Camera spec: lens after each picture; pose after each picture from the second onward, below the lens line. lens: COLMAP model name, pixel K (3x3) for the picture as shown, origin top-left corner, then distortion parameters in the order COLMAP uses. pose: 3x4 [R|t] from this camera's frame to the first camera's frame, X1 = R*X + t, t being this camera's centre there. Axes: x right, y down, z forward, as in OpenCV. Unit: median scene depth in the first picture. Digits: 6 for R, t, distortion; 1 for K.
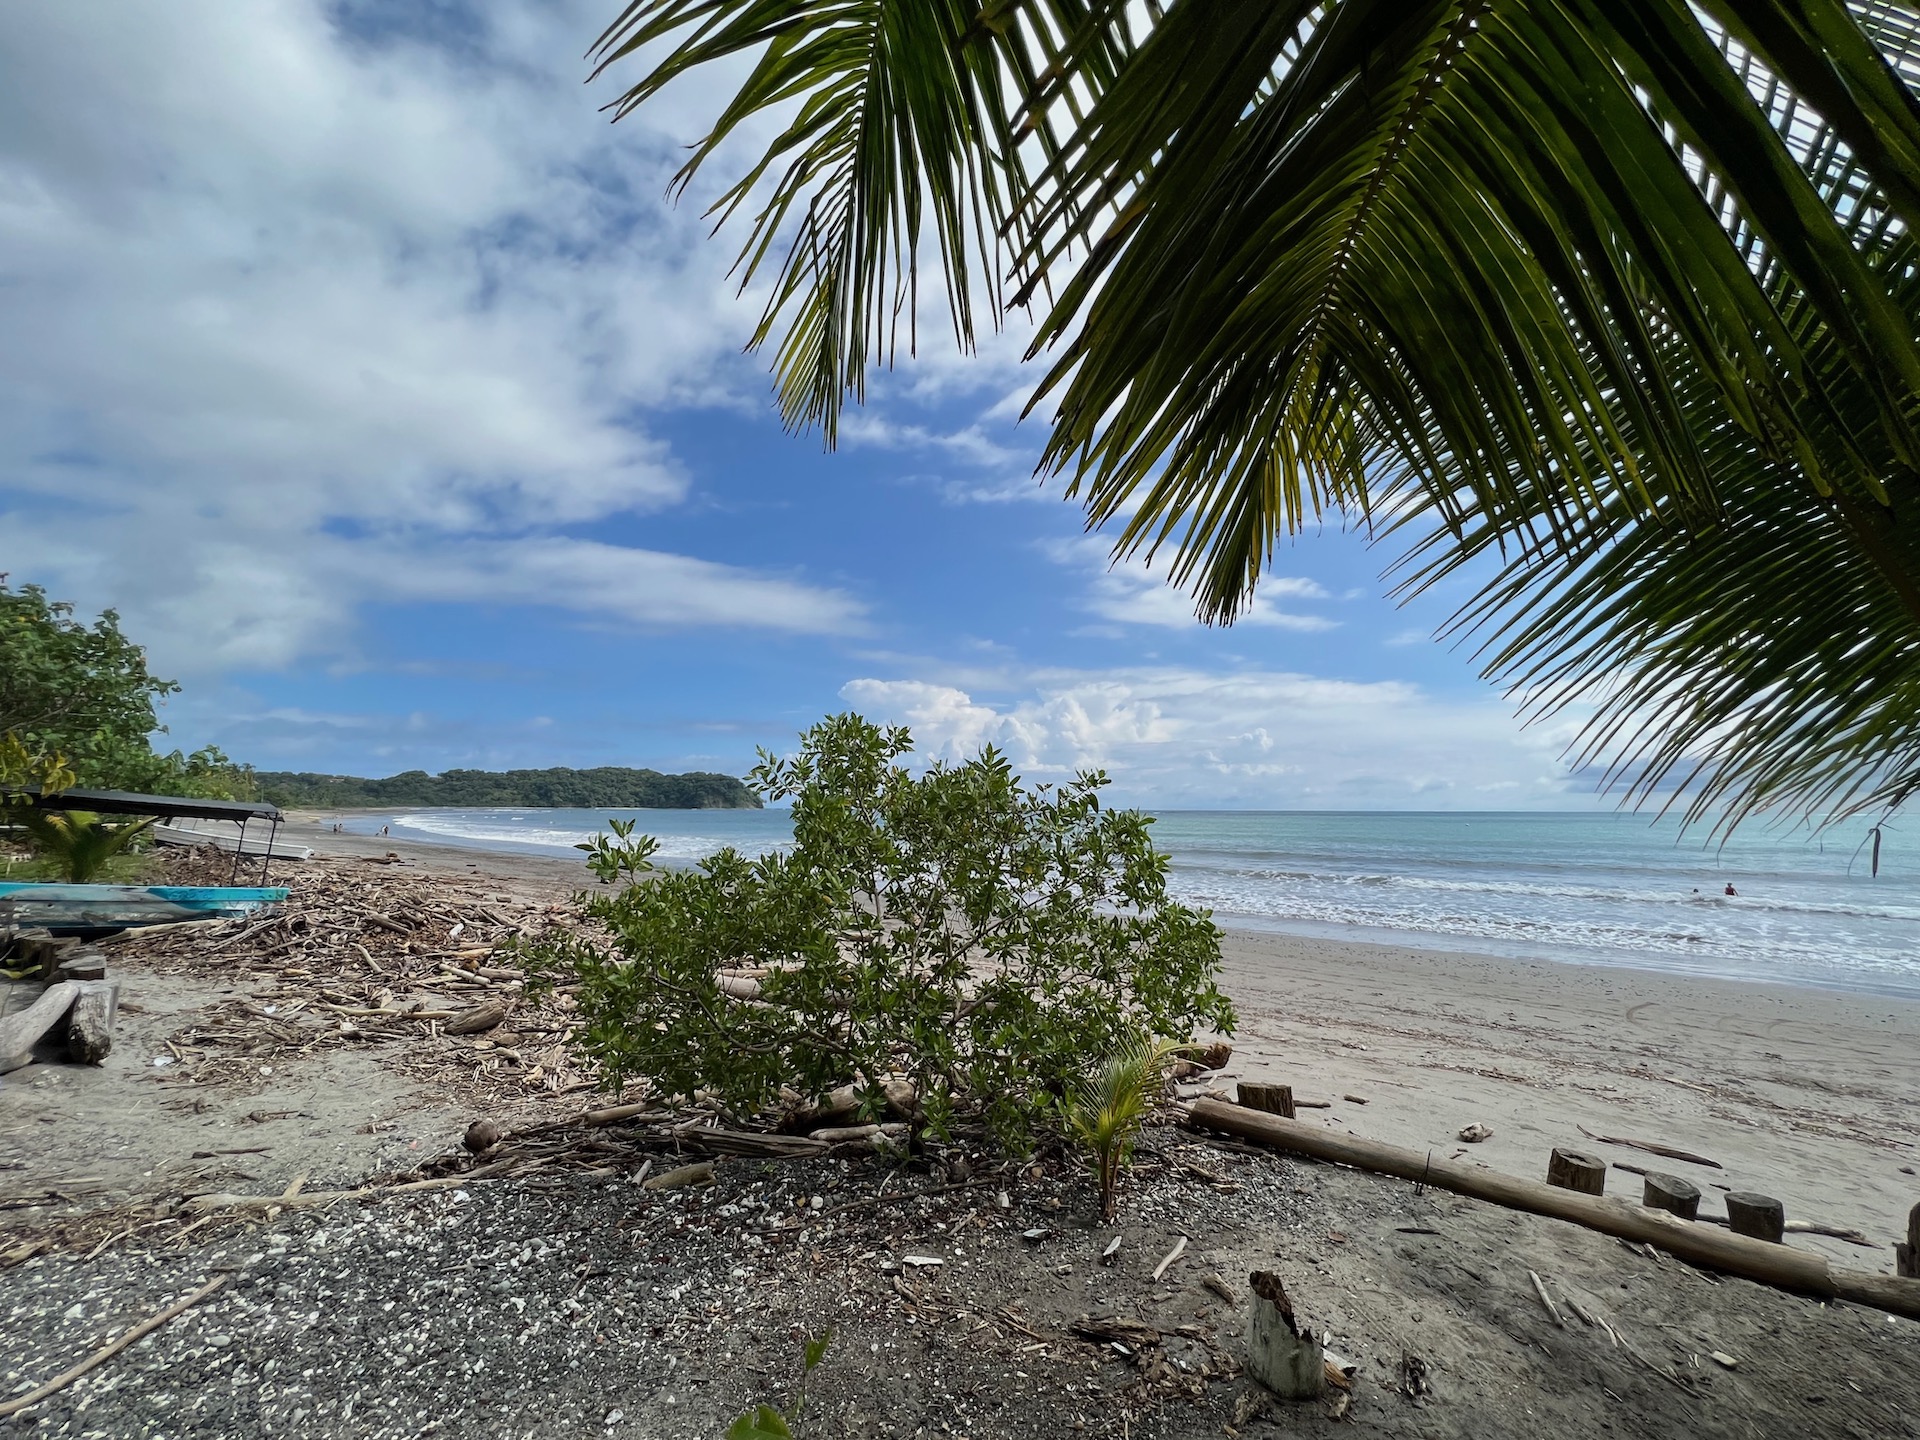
lens RADIAL K [[785.8, 0, 950.4], [0, 785.8, 719.7], [0, 0, 1]] dist [0.012635, 0.000119]
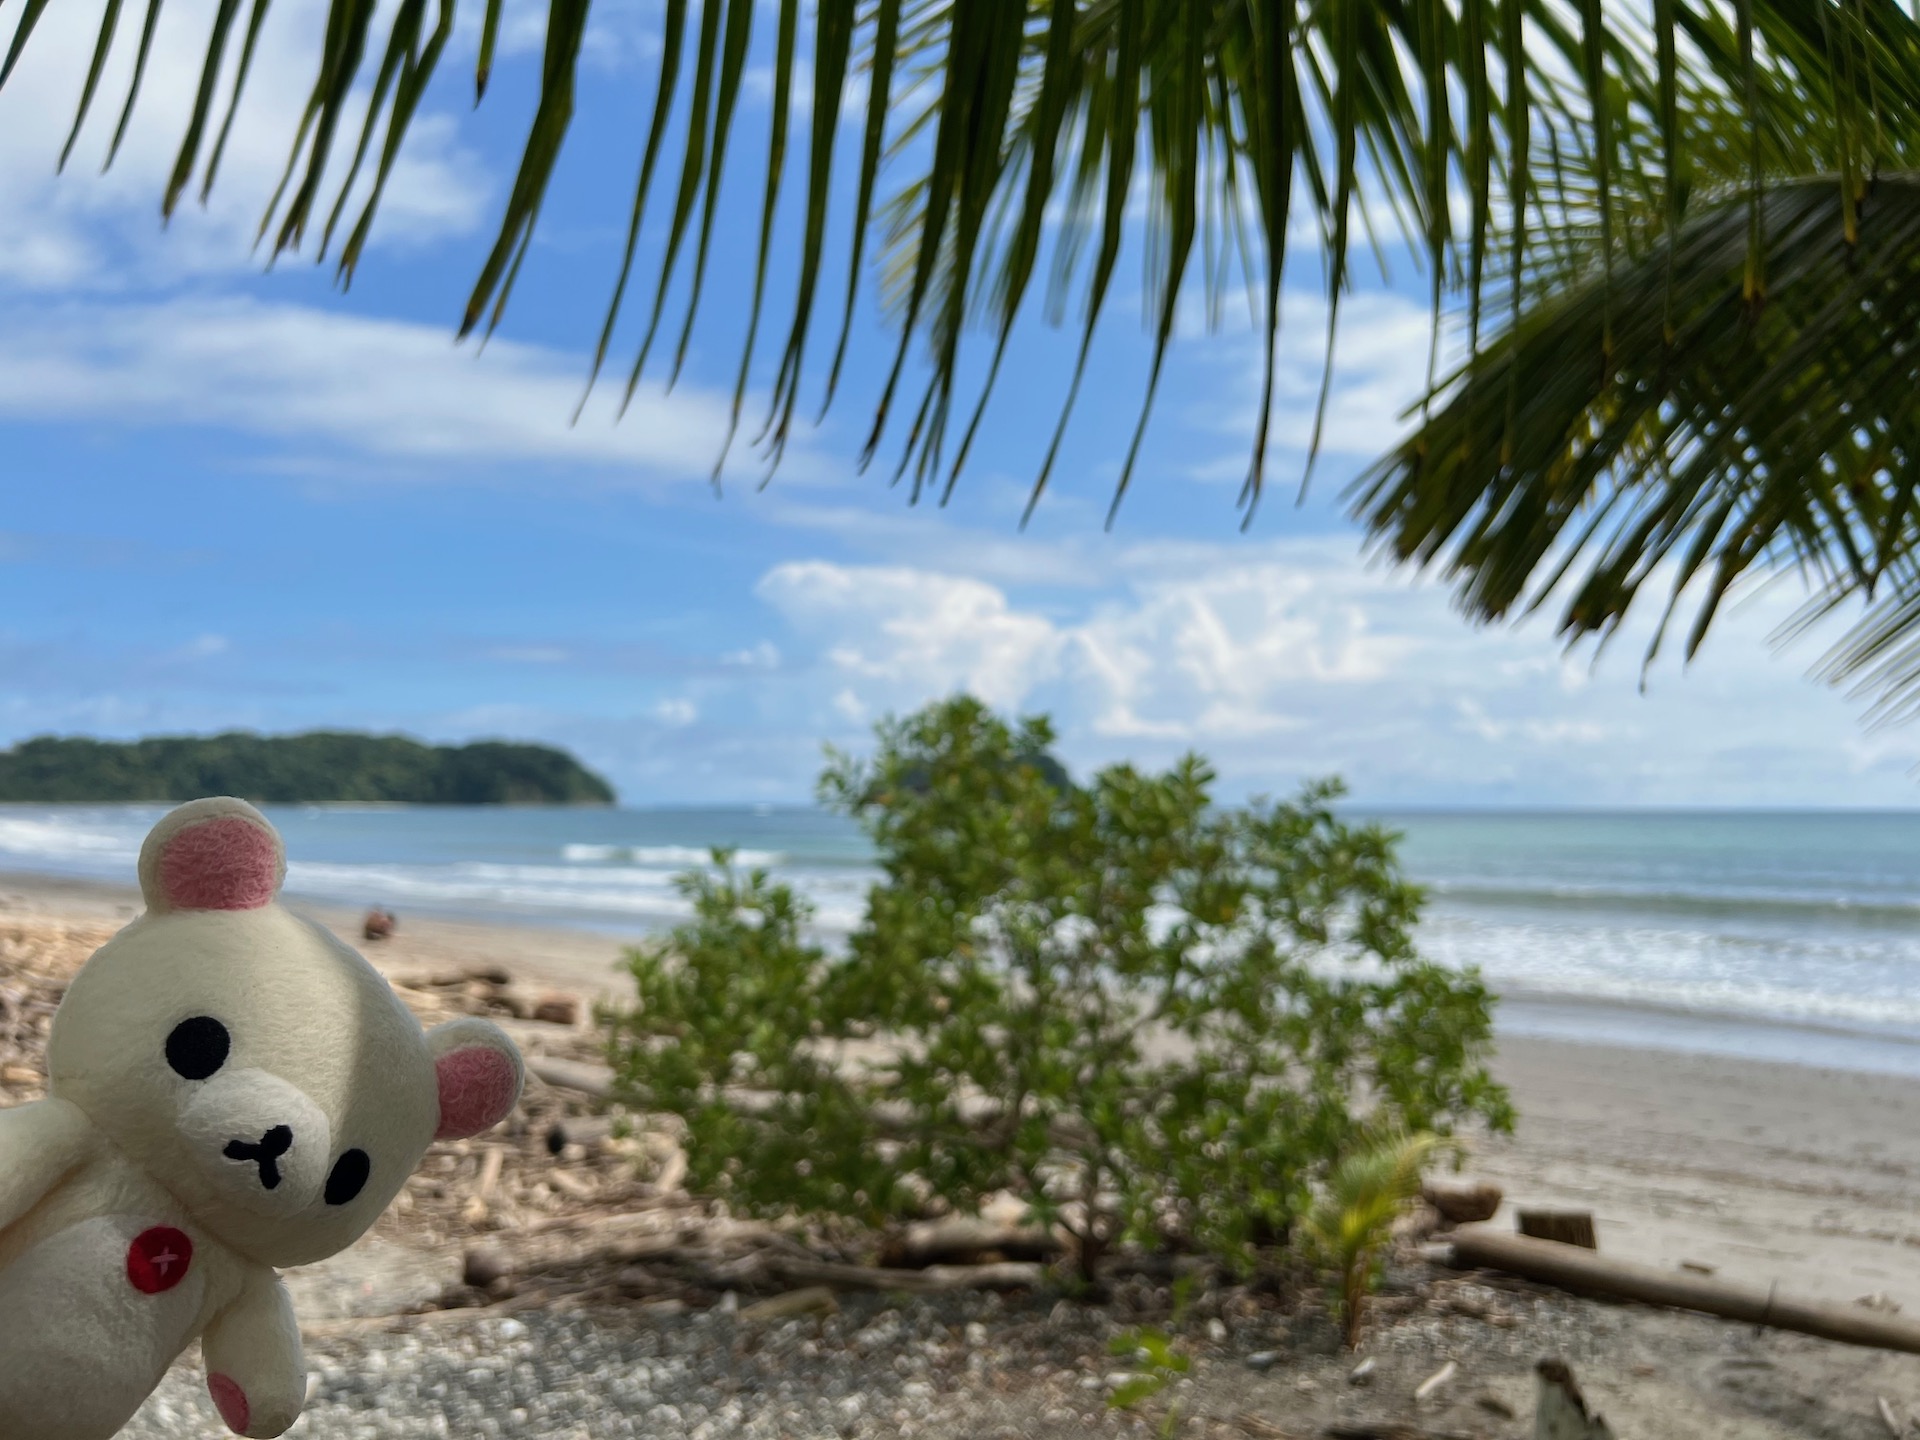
lens RADIAL K [[1518.7, 0, 960.0], [0, 1518.7, 720.0], [0, 0, 1]] dist [0.071661, -0.074998]
pose [[0.999996, -0.002004, 0.002070, -0.130104], [0.001884, 0.998421, 0.056144, -0.051971], [-0.002179, -0.056140, 0.998421, -0.330868]]
